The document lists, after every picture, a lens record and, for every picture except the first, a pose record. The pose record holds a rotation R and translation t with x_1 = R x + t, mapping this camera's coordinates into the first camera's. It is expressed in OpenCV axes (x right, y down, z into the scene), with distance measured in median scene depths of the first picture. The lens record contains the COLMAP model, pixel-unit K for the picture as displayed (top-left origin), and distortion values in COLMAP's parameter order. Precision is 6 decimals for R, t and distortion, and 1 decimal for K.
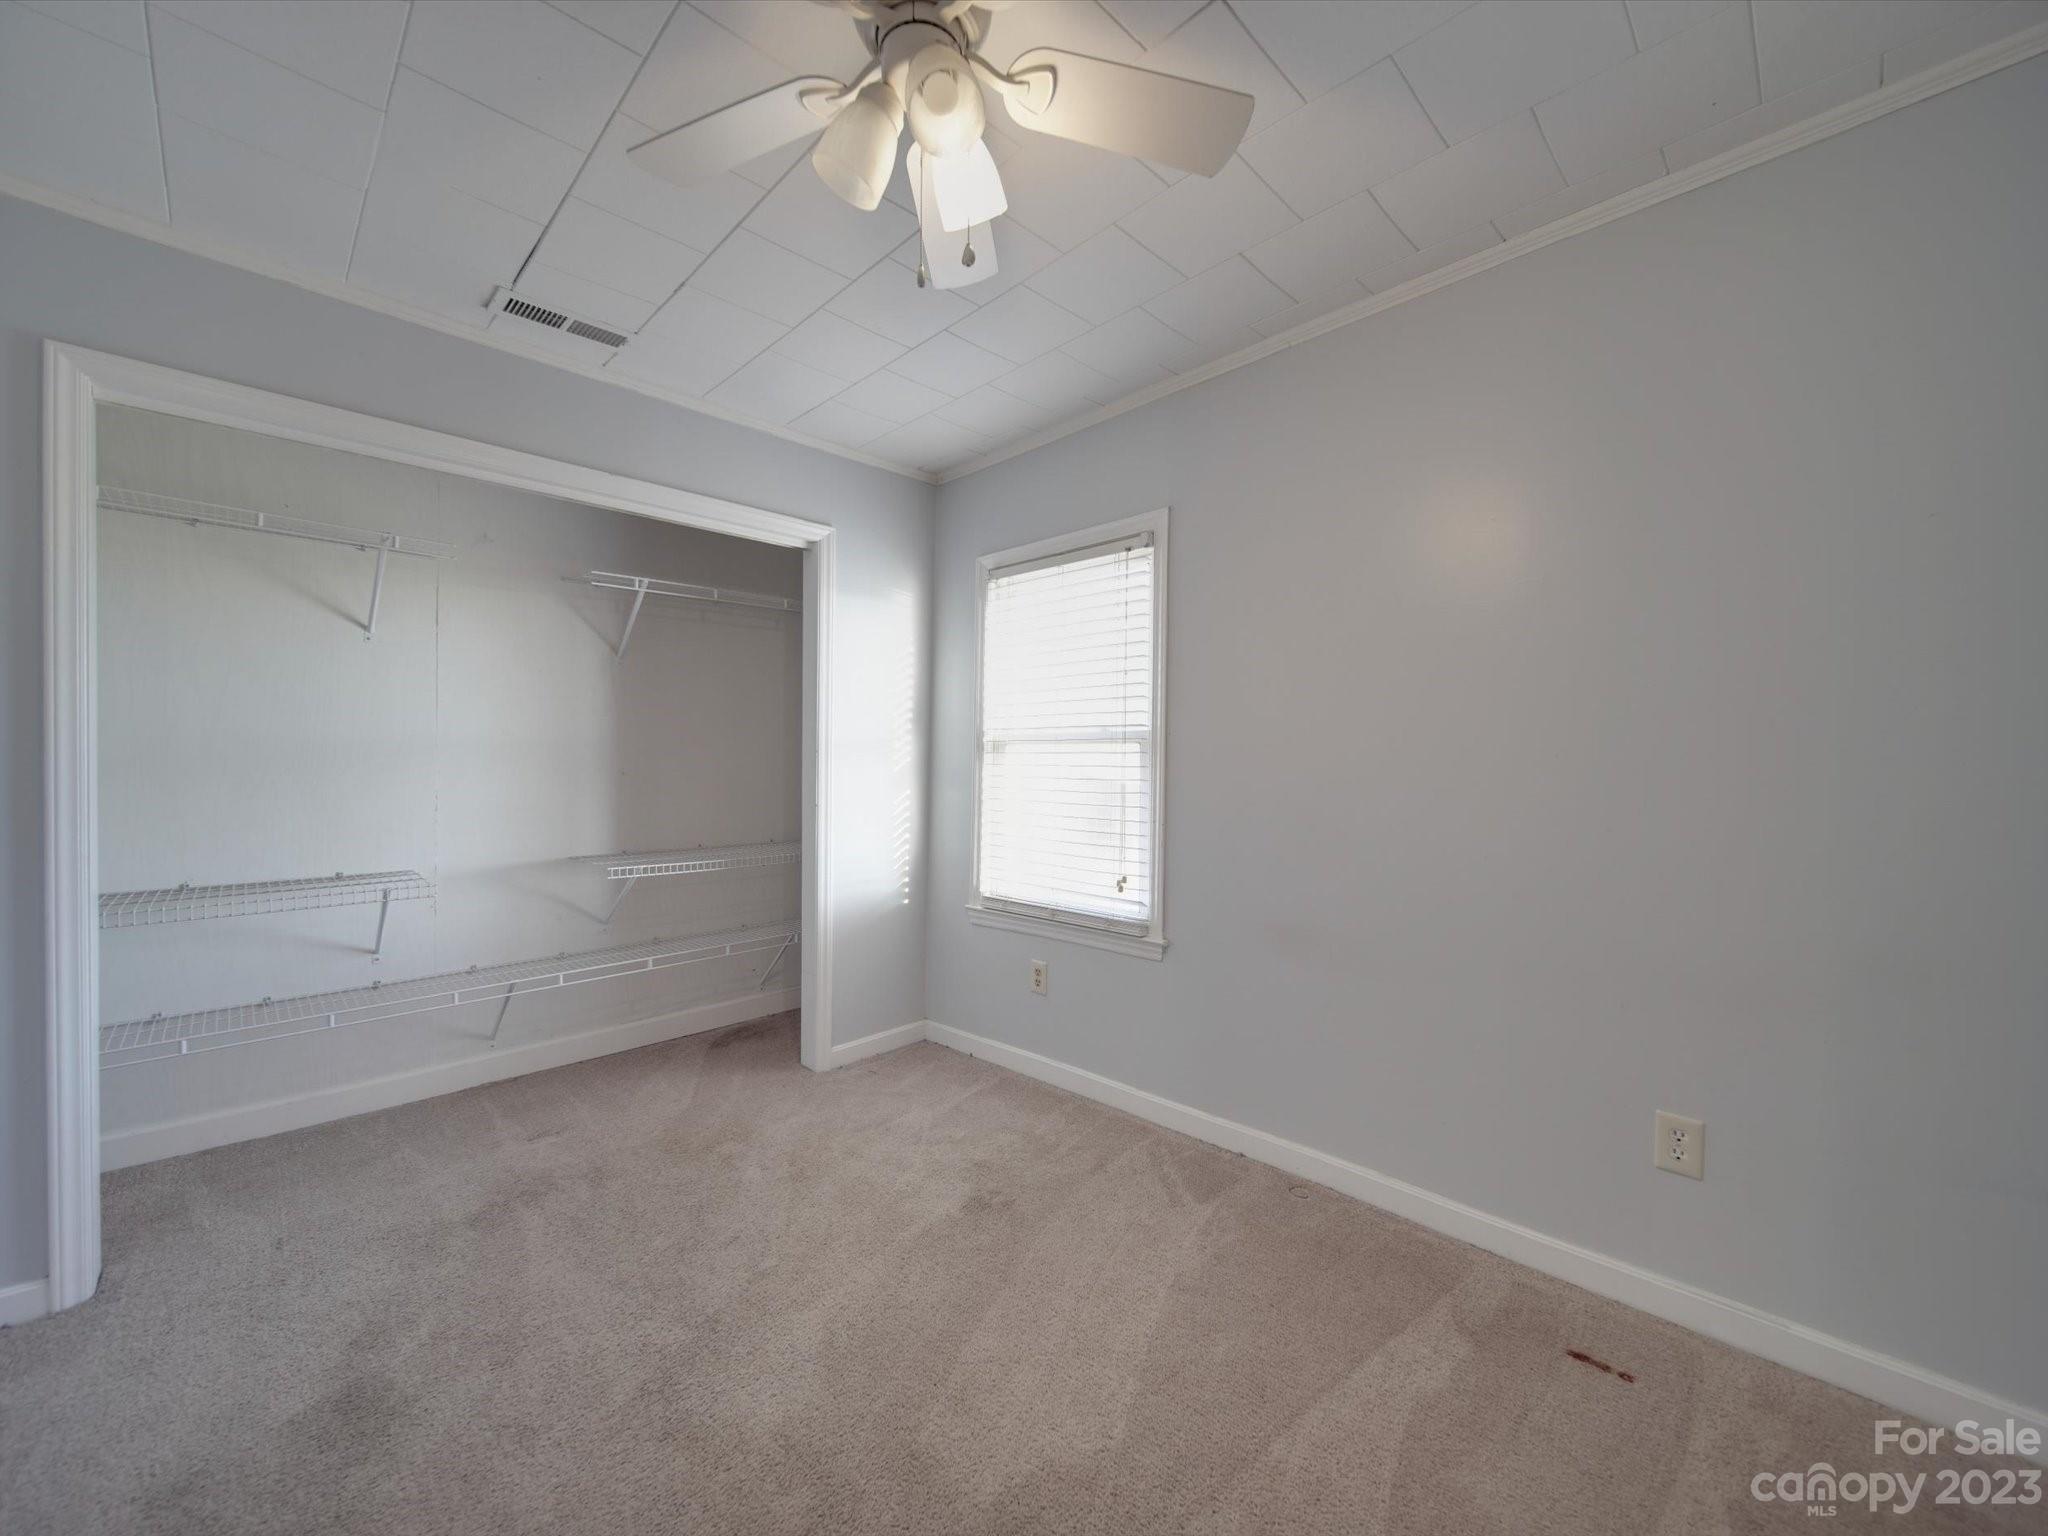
lens RADIAL K [[796.7, 0, 1013.5], [0, 796.7, 764.9], [0, 0, 1]] dist [-0.000174, -0.001461]
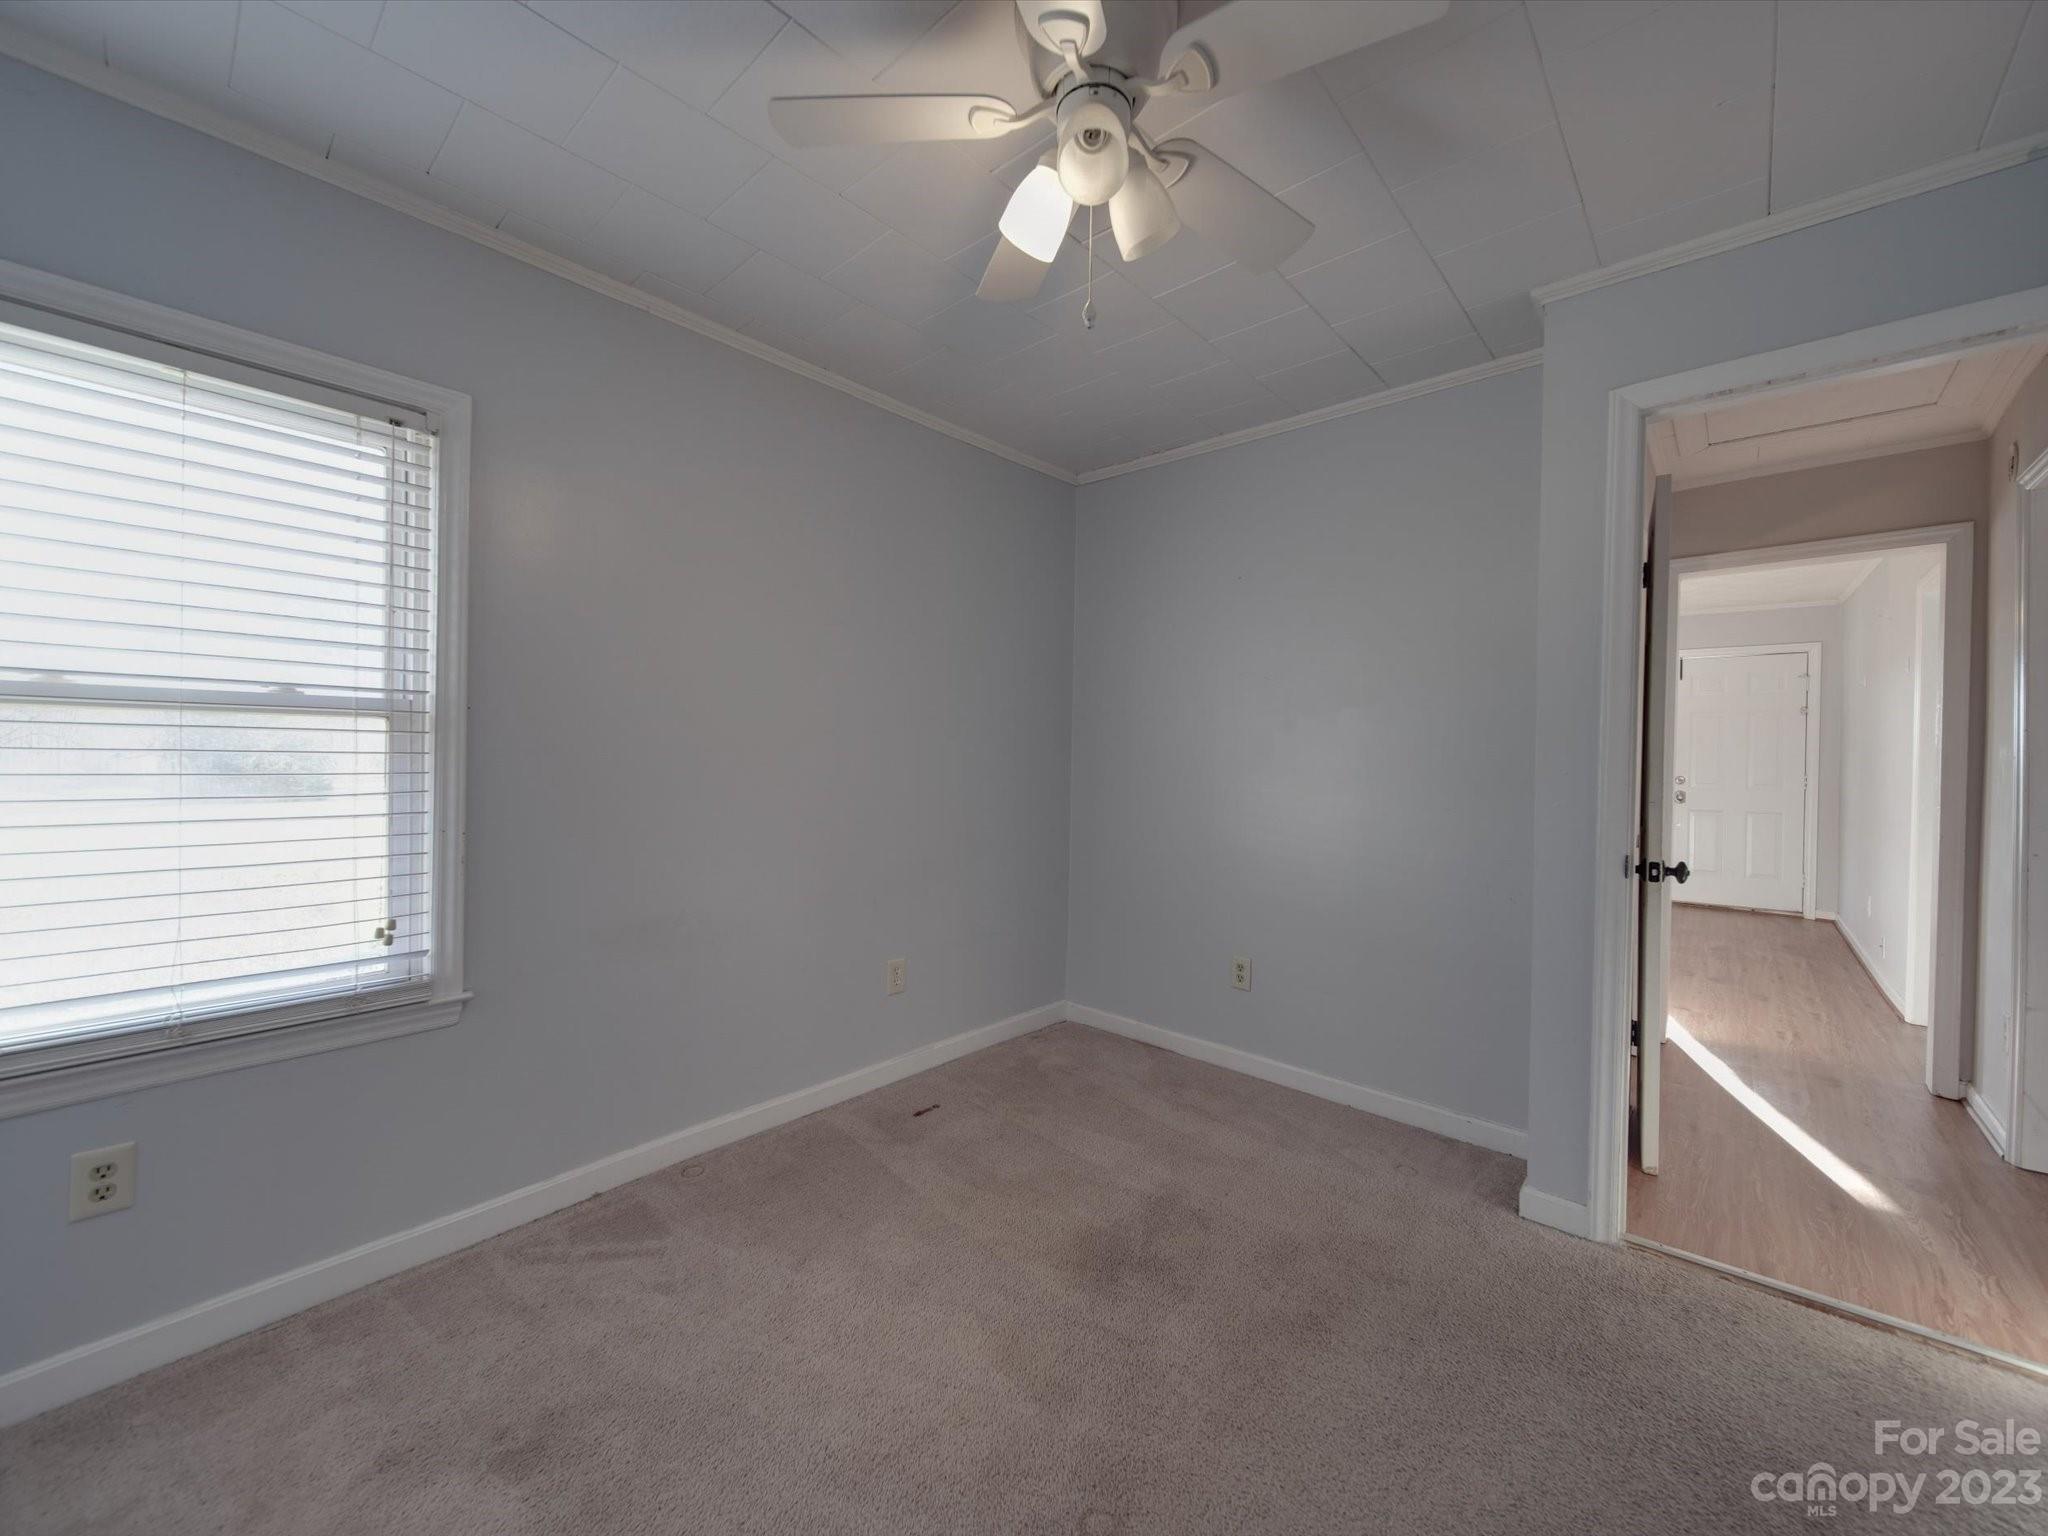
lens RADIAL K [[796.7, 0, 1022.3], [0, 796.7, 769.4], [0, 0, 1]] dist [-0.000174, -0.001461]
pose [[-0.054240, -0.020720, 0.998313, -0.554498], [-0.001722, 0.999785, 0.020657, 0.001315], [-0.998526, -0.000599, -0.054264, 0.529153]]
